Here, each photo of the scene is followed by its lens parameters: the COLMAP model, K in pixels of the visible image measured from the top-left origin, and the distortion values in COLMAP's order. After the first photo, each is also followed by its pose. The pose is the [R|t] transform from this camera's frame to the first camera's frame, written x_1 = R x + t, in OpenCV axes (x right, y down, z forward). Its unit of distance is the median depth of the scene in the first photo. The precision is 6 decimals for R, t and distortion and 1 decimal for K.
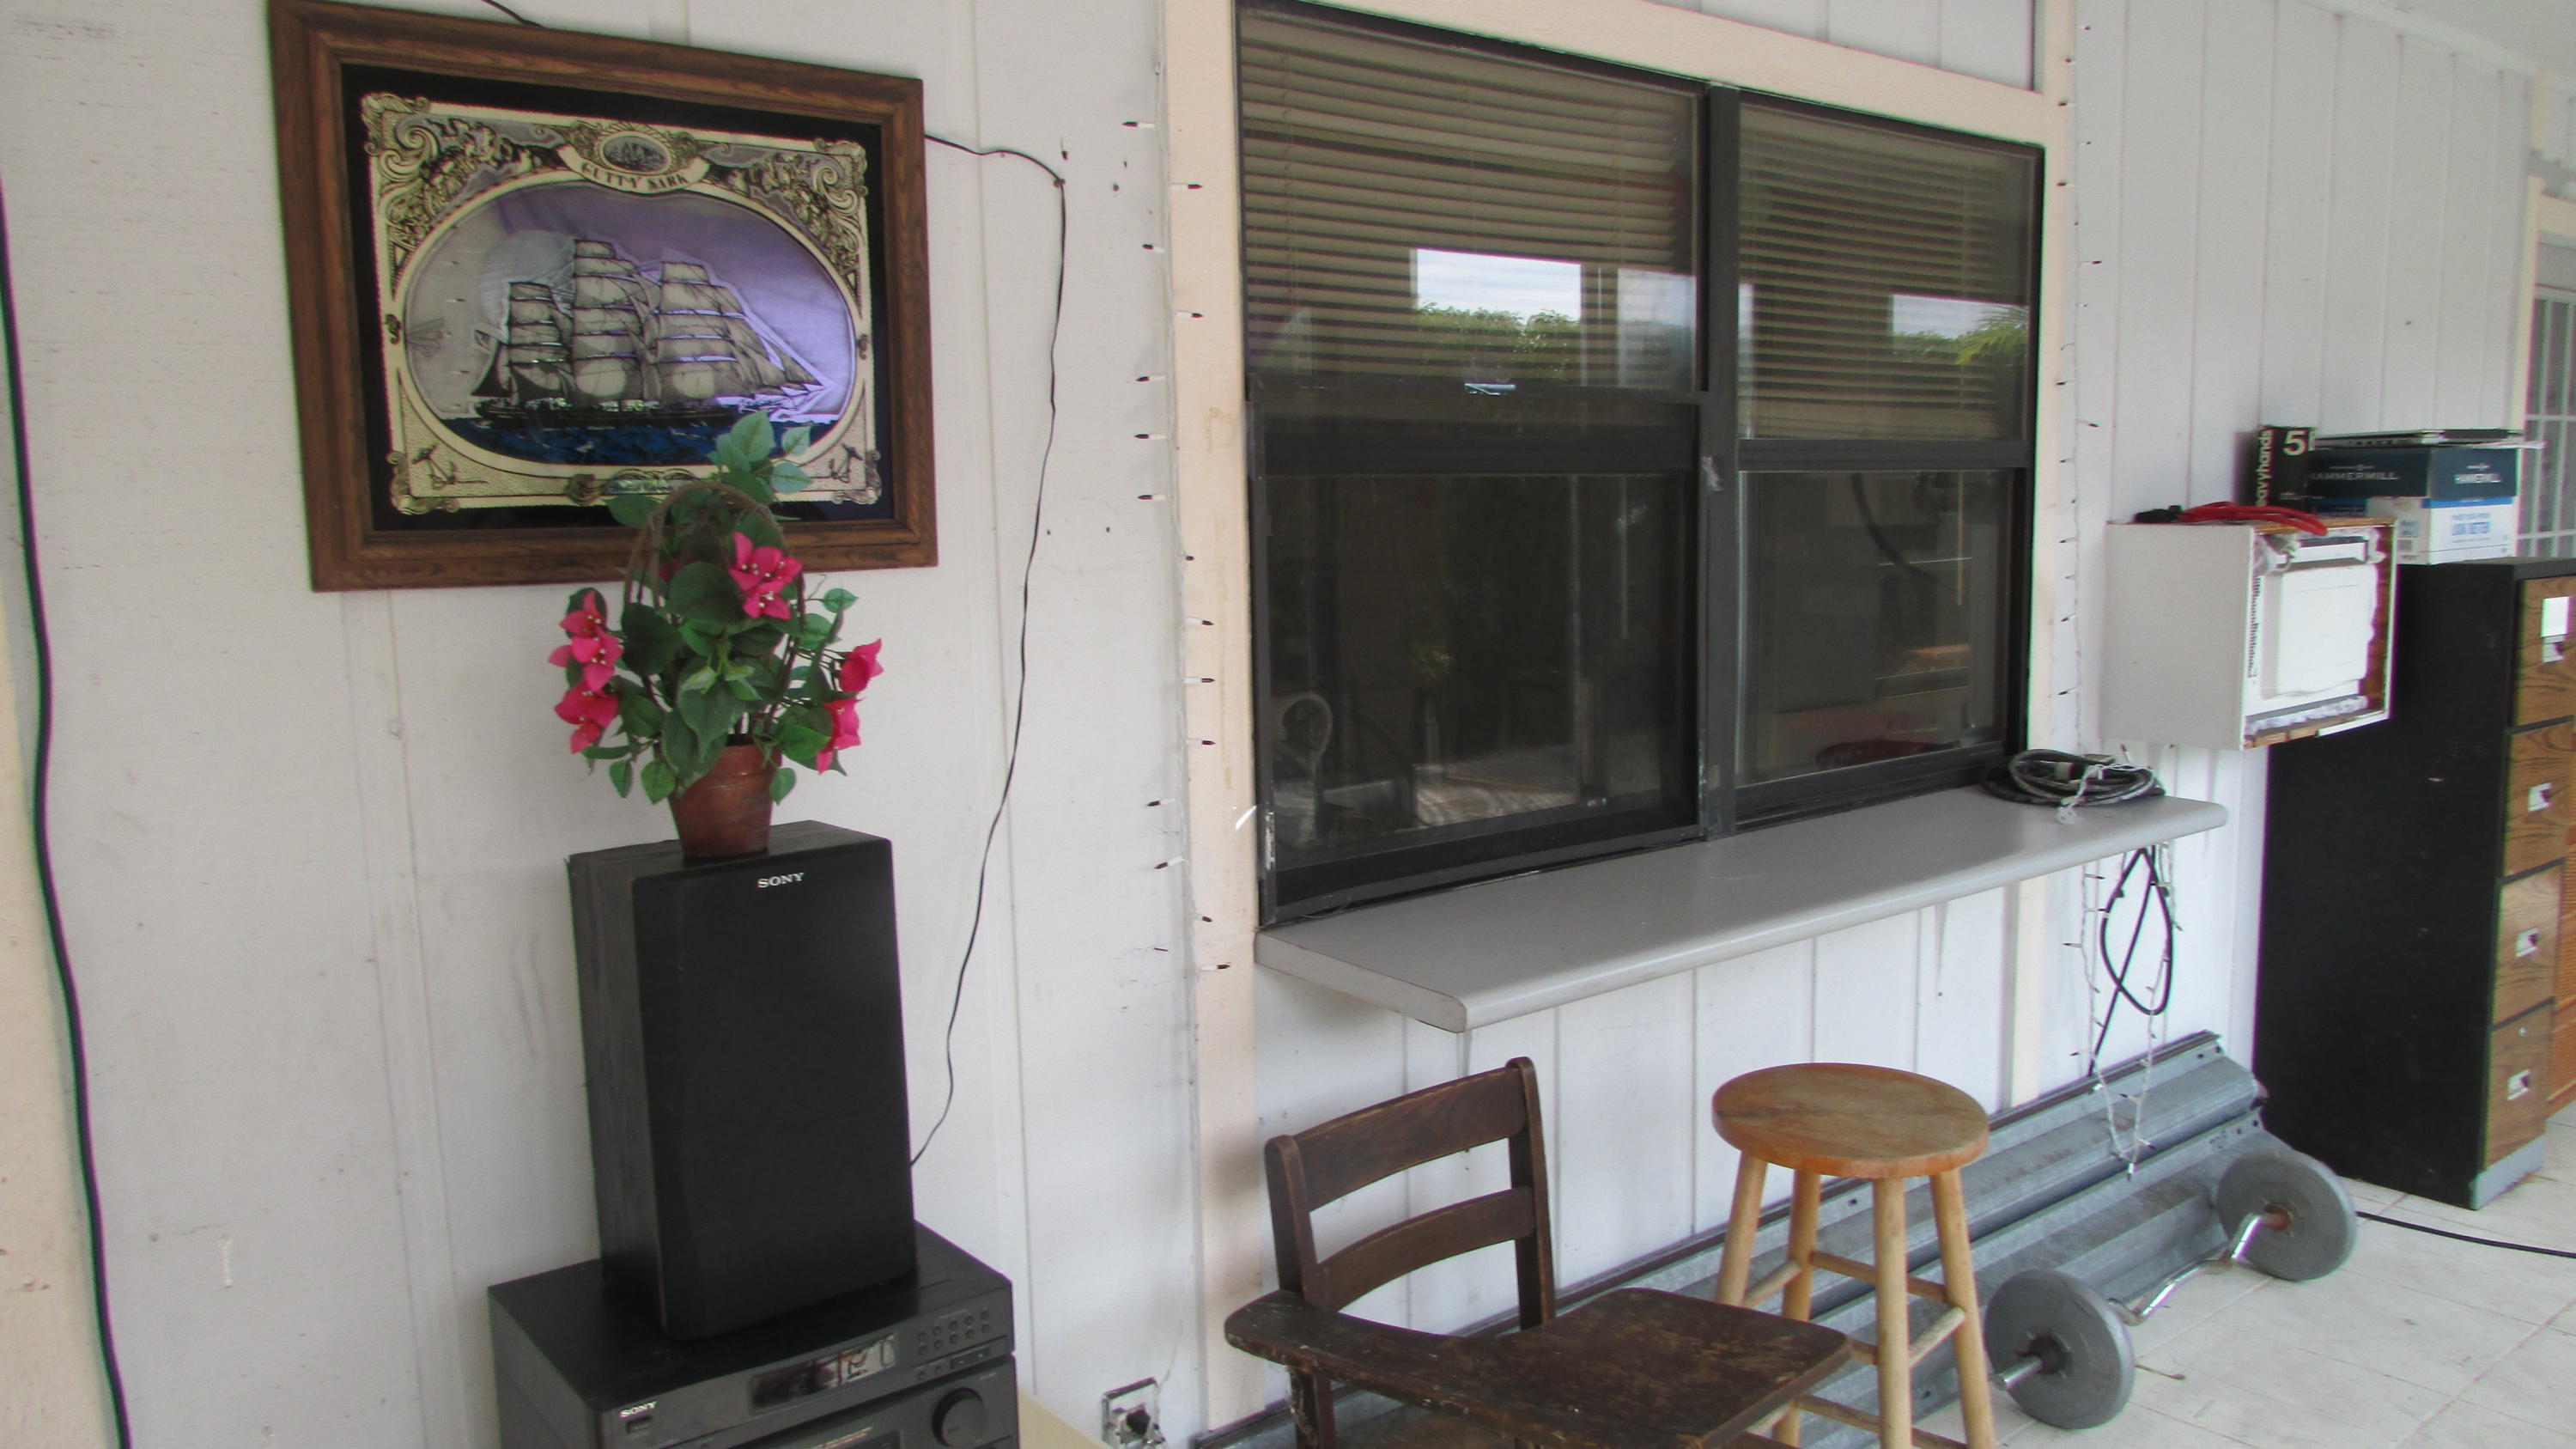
lens RADIAL K [[1819.0, 0, 1288.0], [0, 1819.0, 724.5], [0, 0, 1]] dist [-0.036618, 0.009054]
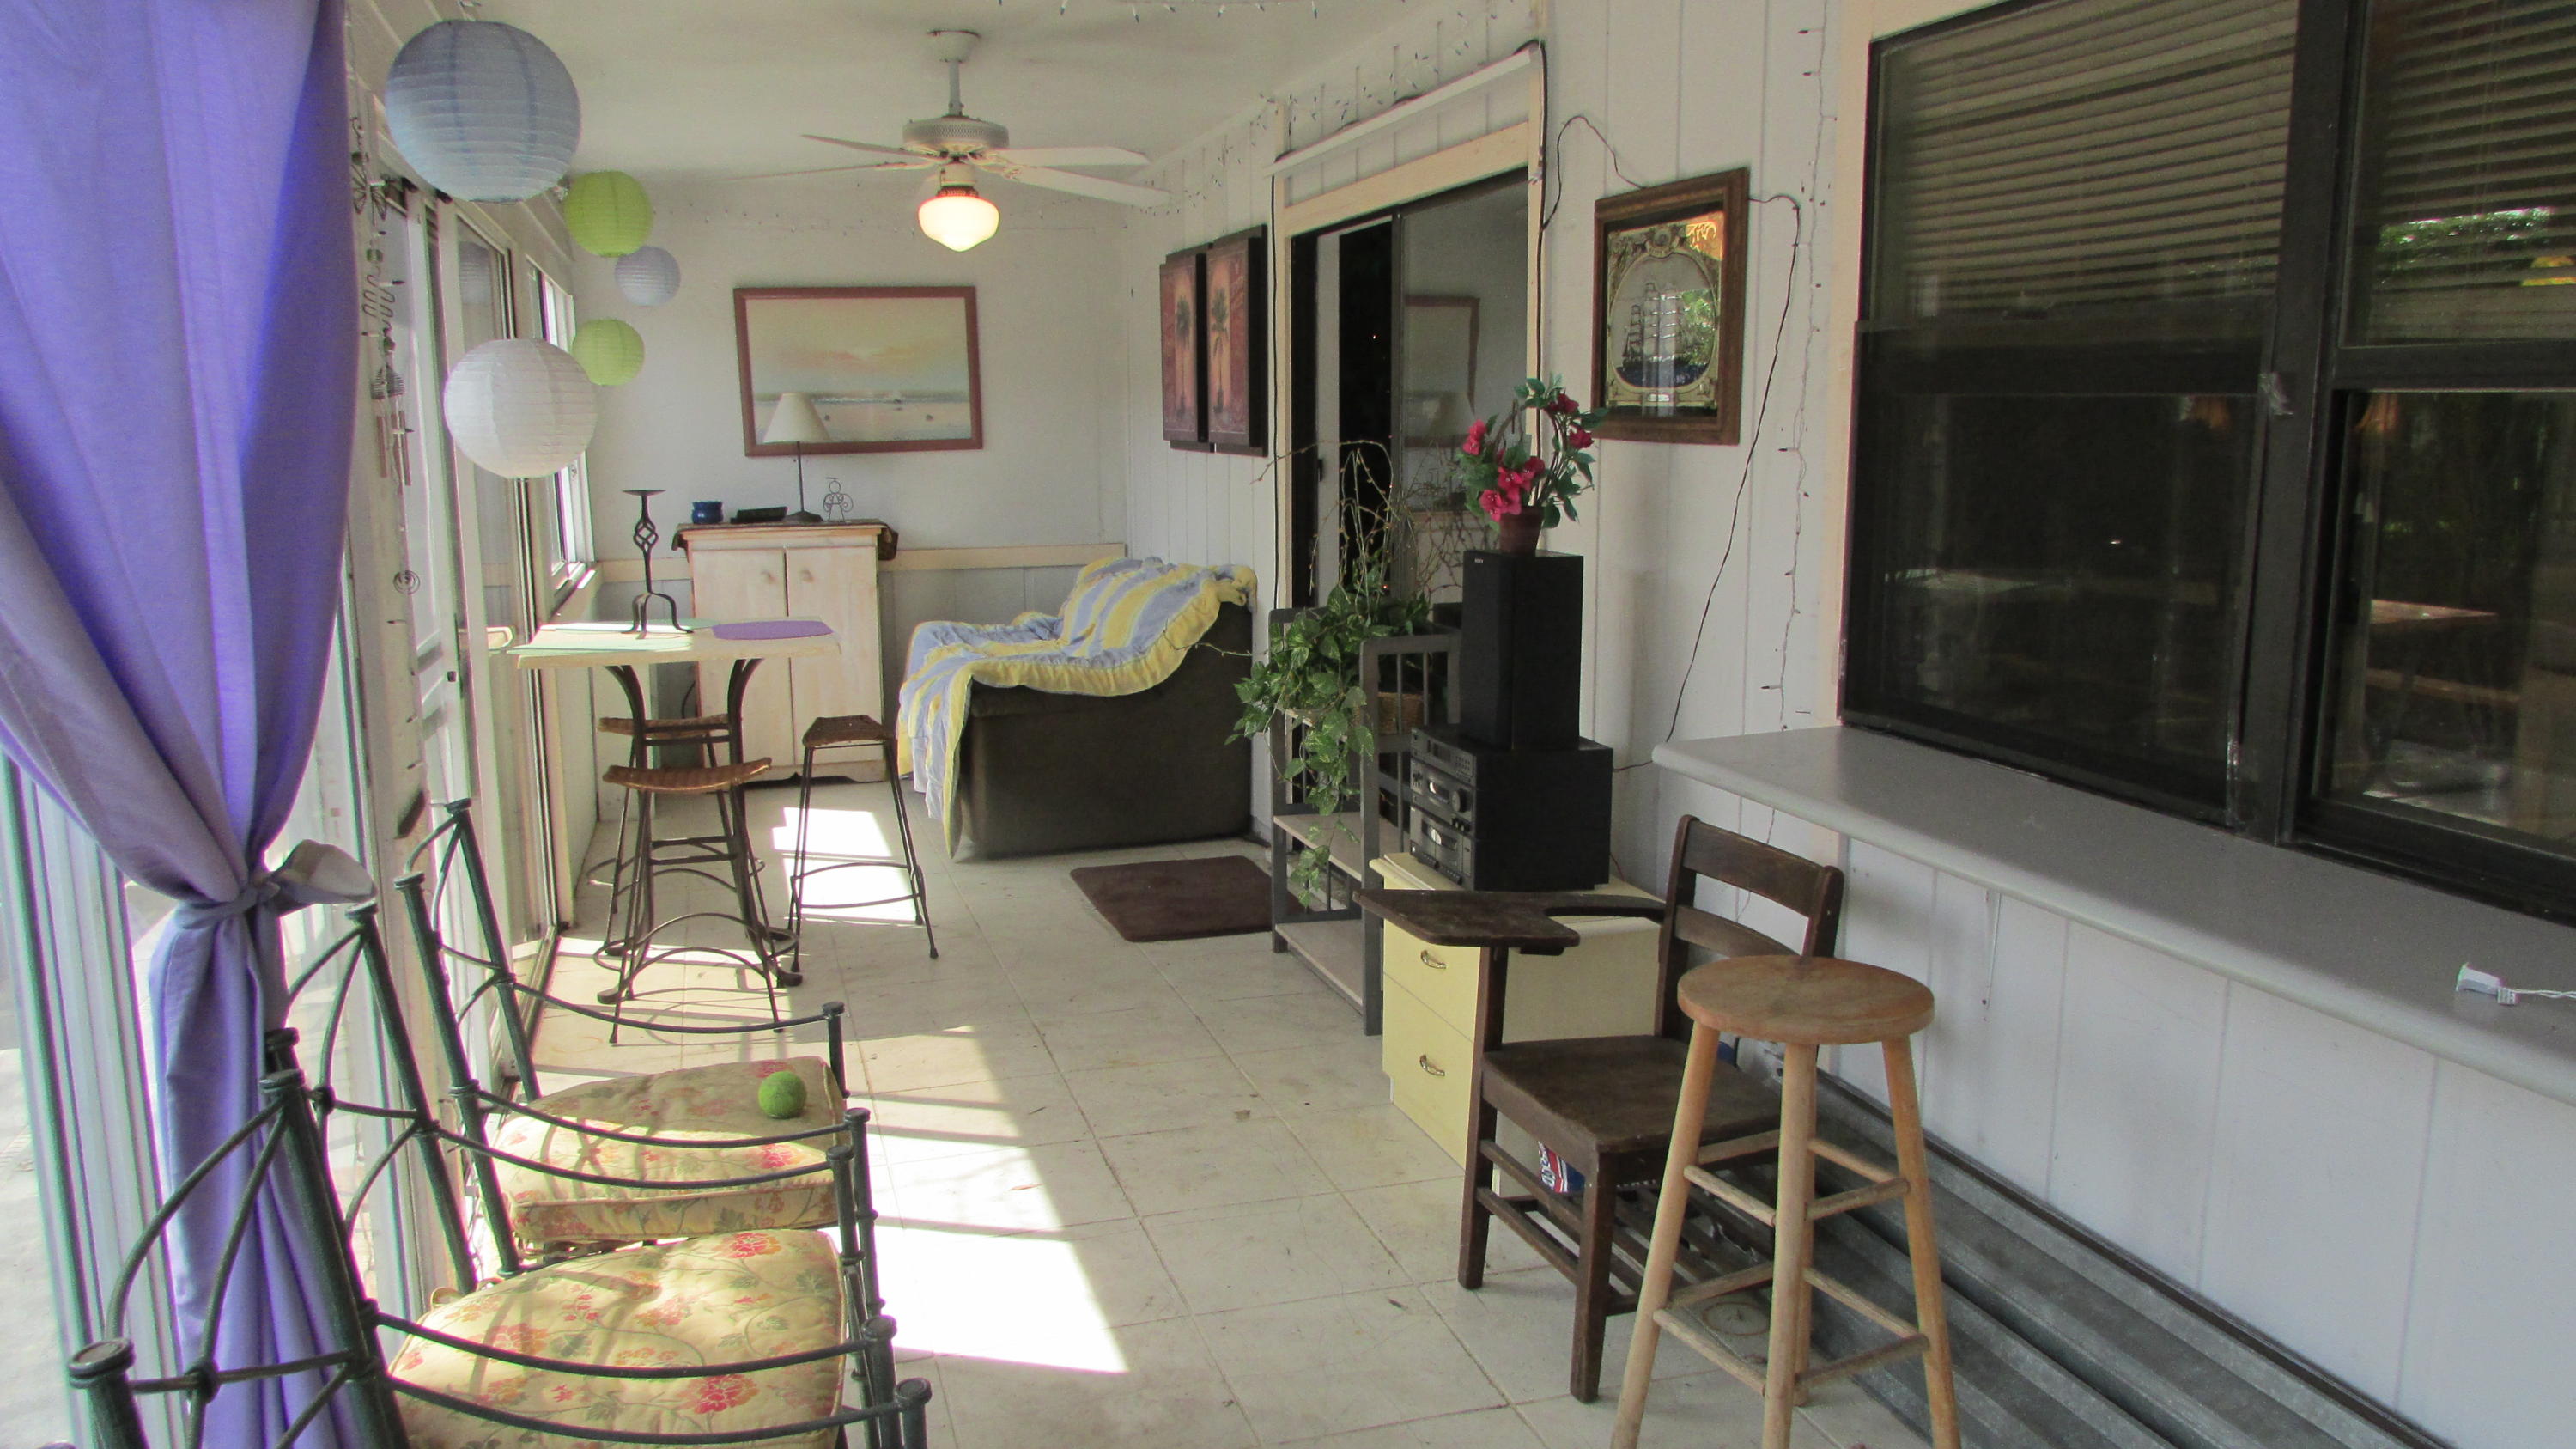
lens RADIAL K [[1819.0, 0, 1288.0], [0, 1819.0, 724.5], [0, 0, 1]] dist [-0.036618, 0.009054]
pose [[-0.351901, 0.181125, -0.918346, 1.180080], [-0.108062, 0.966679, 0.232066, -0.135444], [0.929778, 0.180903, -0.320603, 0.880169]]
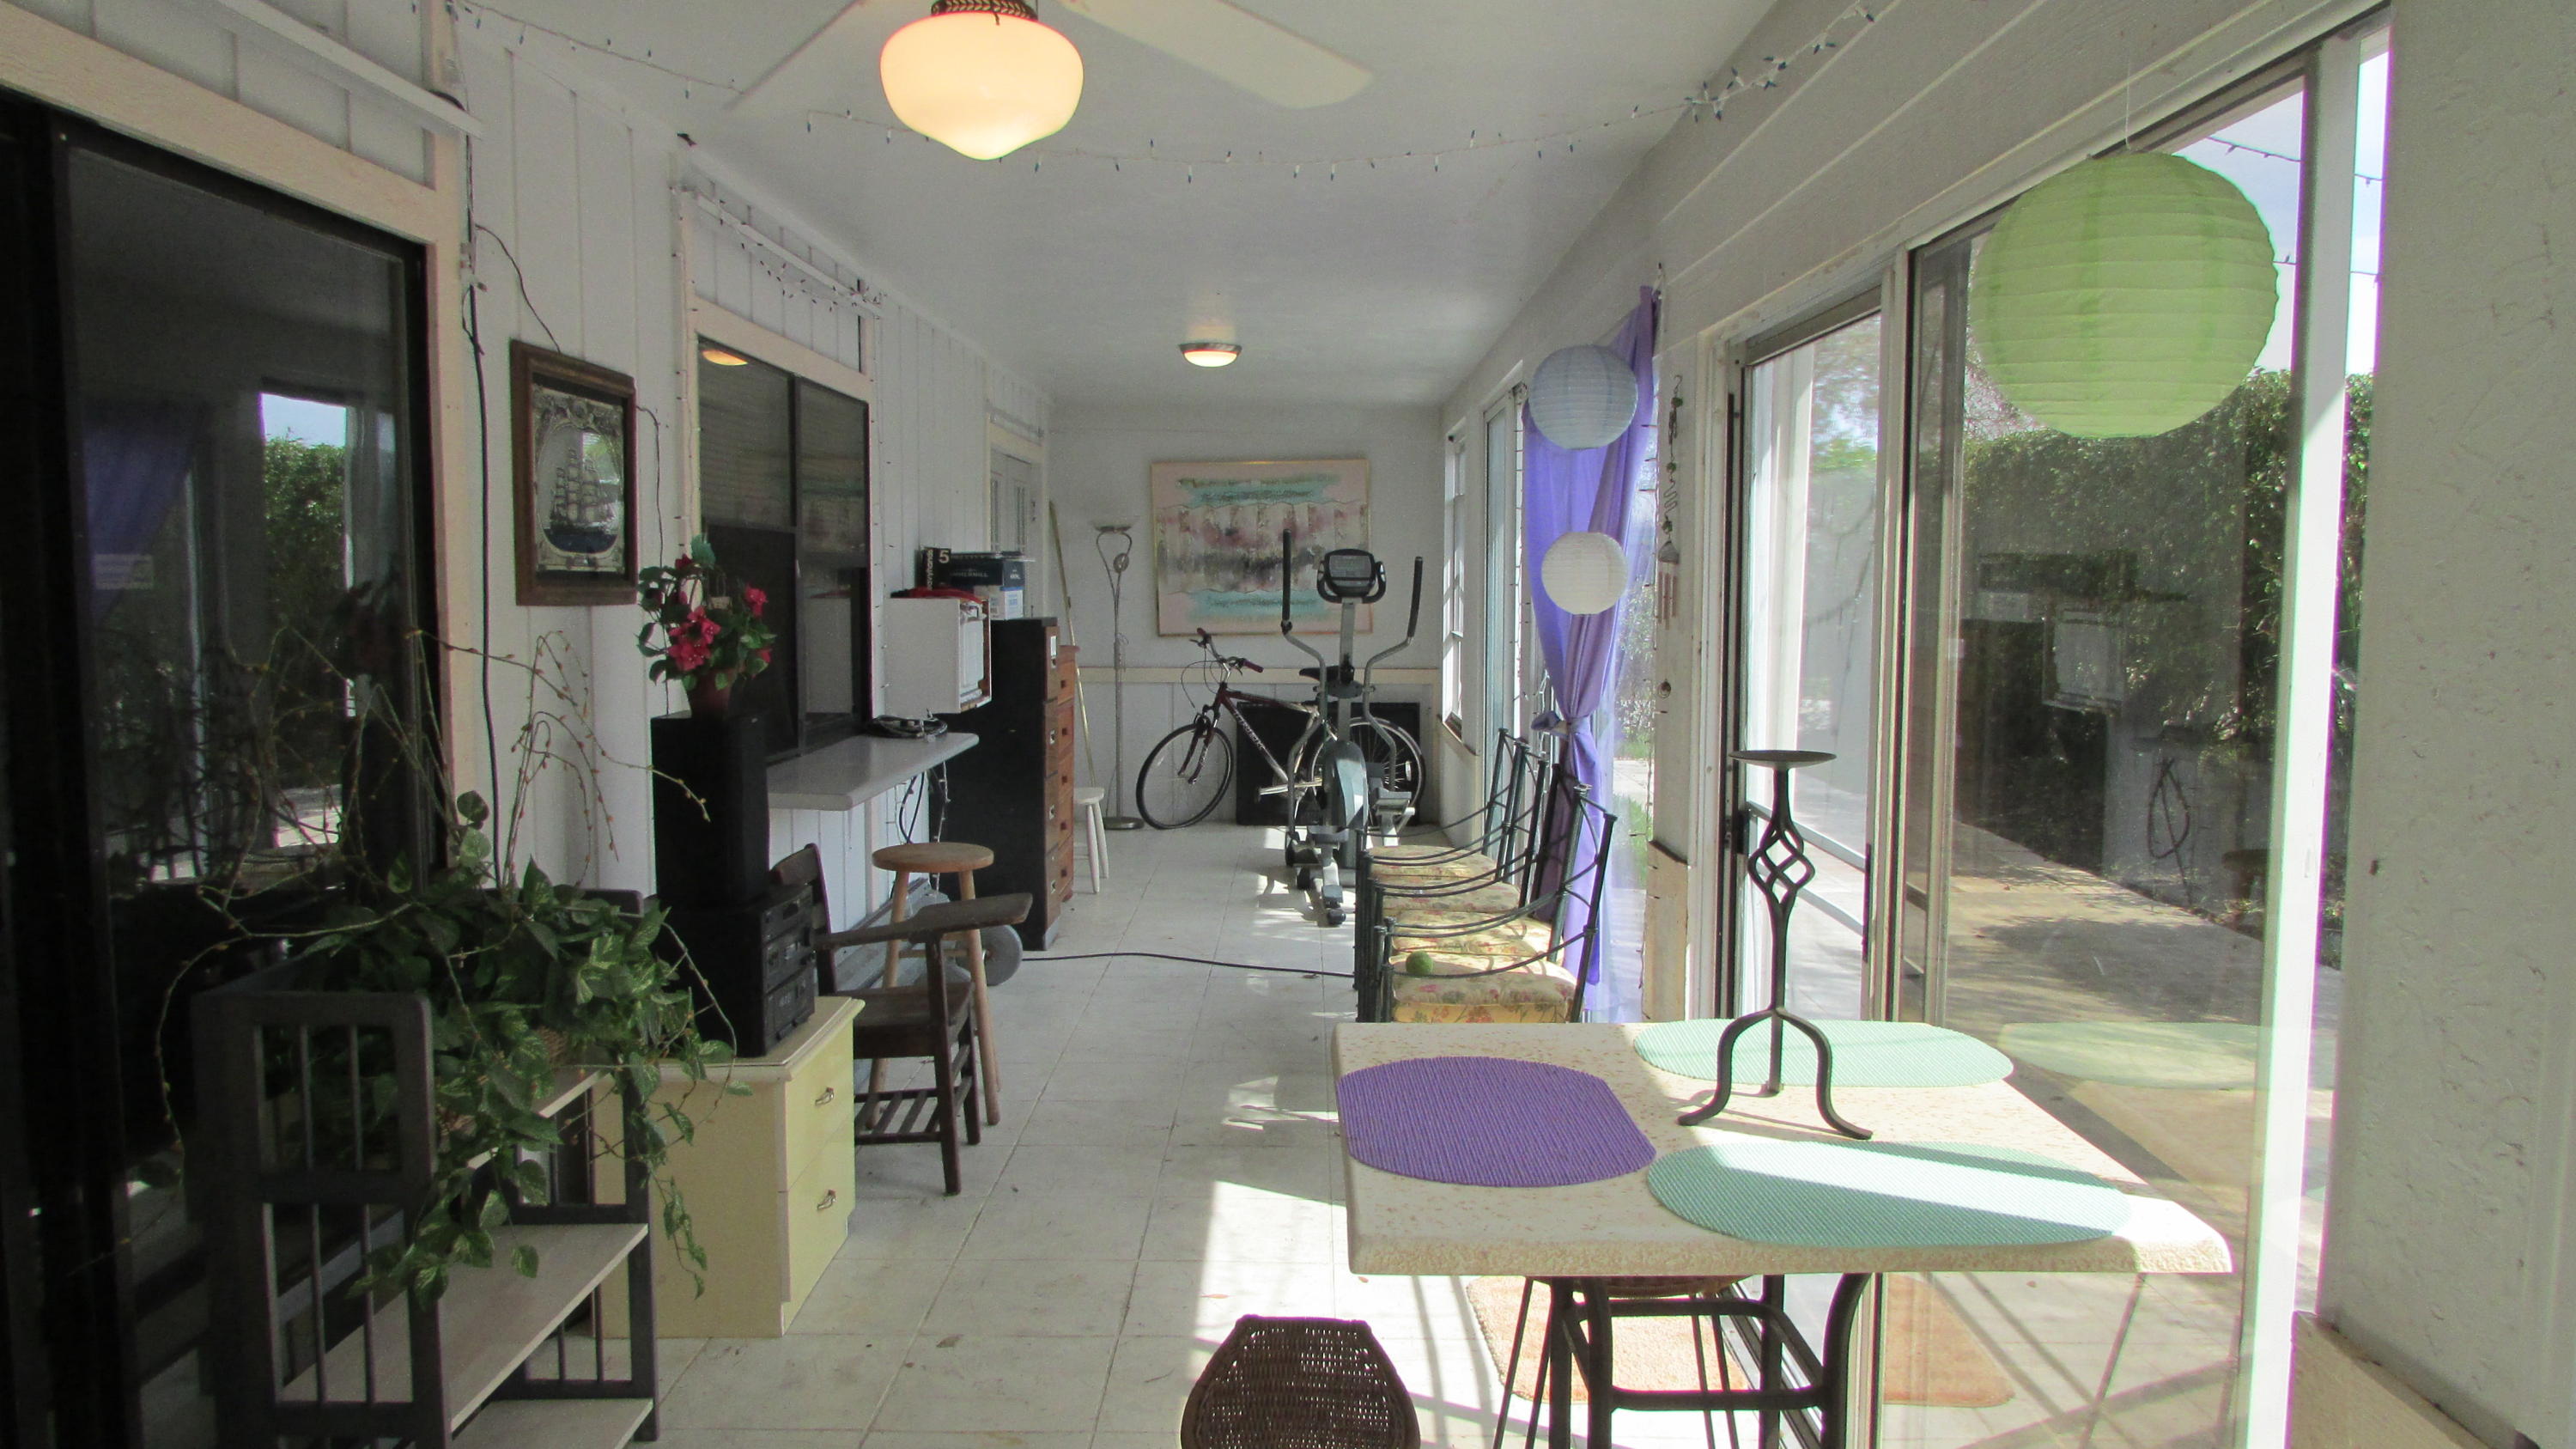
lens RADIAL K [[1819.0, 0, 1288.0], [0, 1819.0, 724.5], [0, 0, 1]] dist [-0.036618, 0.009054]
pose [[0.624105, -0.045718, 0.780002, -0.996752], [0.090317, 0.995816, -0.013898, 0.110280], [-0.776103, 0.079121, 0.625623, -0.651346]]
